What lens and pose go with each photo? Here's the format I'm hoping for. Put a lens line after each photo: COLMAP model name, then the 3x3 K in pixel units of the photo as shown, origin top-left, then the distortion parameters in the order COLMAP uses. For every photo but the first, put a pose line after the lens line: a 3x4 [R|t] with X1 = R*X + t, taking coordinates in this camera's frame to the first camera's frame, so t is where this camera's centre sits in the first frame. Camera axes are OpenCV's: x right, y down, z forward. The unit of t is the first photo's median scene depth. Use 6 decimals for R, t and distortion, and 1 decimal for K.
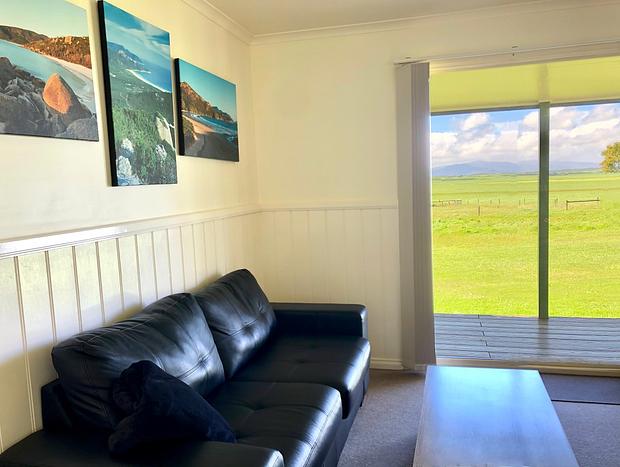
lens RADIAL K [[510.0, 0, 311.0], [0, 510.0, 231.8], [0, 0, 1]] dist [0.006381, -0.006508]
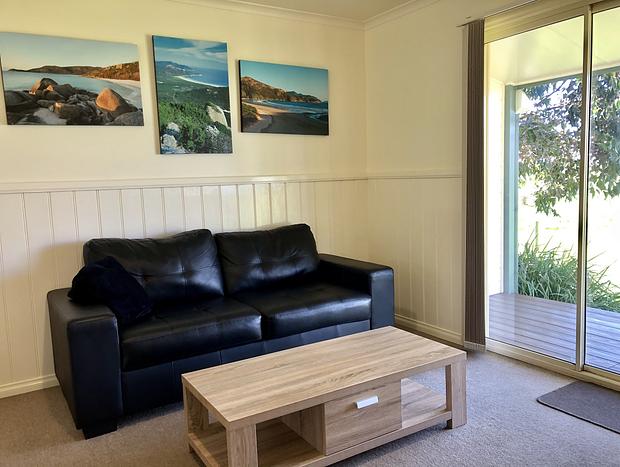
lens RADIAL K [[510.0, 0, 312.3], [0, 510.0, 234.8], [0, 0, 1]] dist [0.006381, -0.006508]
pose [[0.734625, 0.098693, -0.671256, 0.938061], [-0.064635, 0.995044, 0.075562, 0.007773], [0.675387, -0.012123, 0.737364, 0.143244]]
